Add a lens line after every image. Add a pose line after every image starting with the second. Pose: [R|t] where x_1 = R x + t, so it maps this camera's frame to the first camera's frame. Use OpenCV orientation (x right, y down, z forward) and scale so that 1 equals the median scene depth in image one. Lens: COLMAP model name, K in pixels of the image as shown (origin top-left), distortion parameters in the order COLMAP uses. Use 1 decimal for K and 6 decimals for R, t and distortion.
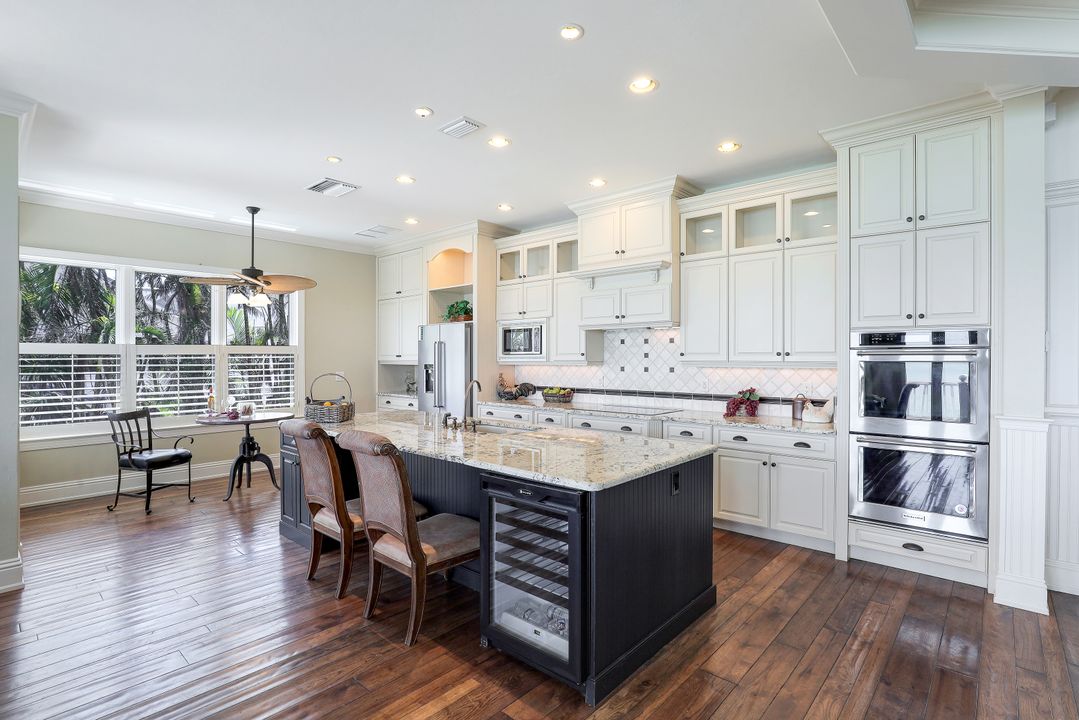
lens RADIAL K [[539.7, 0, 542.4], [0, 539.7, 357.0], [0, 0, 1]] dist [-0.023538, 0.000312]
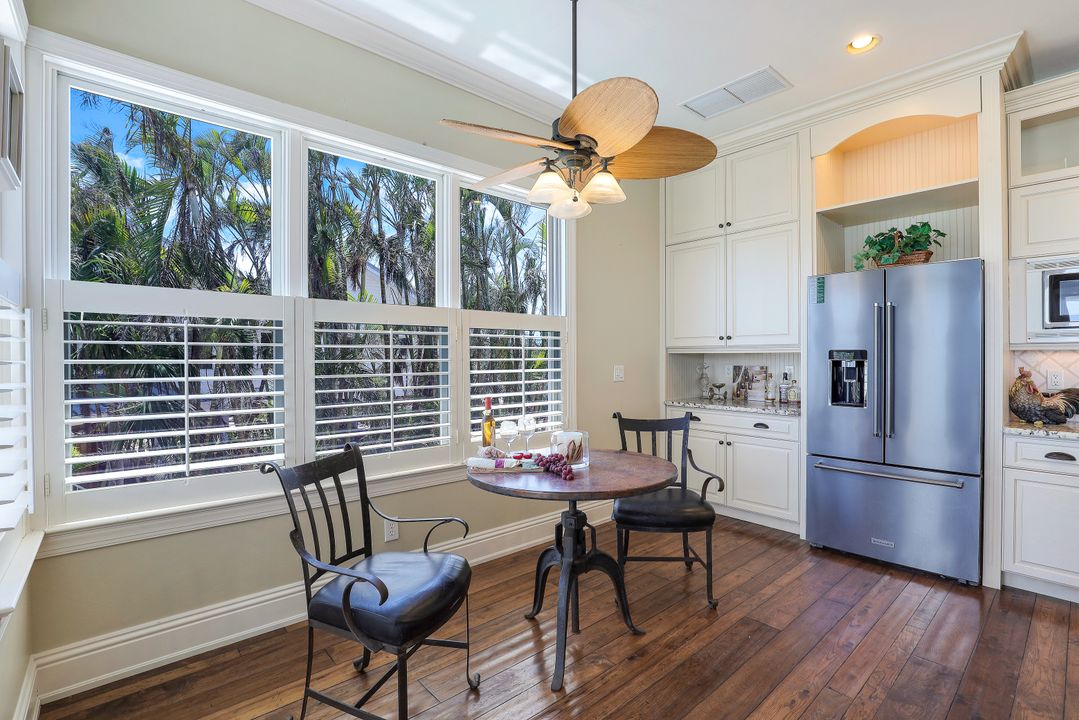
lens RADIAL K [[507.9, 0, 538.9], [0, 507.9, 362.0], [0, 0, 1]] dist [-0.022412, 0.002849]
pose [[0.994700, 0.004843, -0.102702, -0.515307], [-0.003770, 0.999936, 0.010637, 0.024715], [0.102747, -0.010194, 0.994655, 0.574388]]
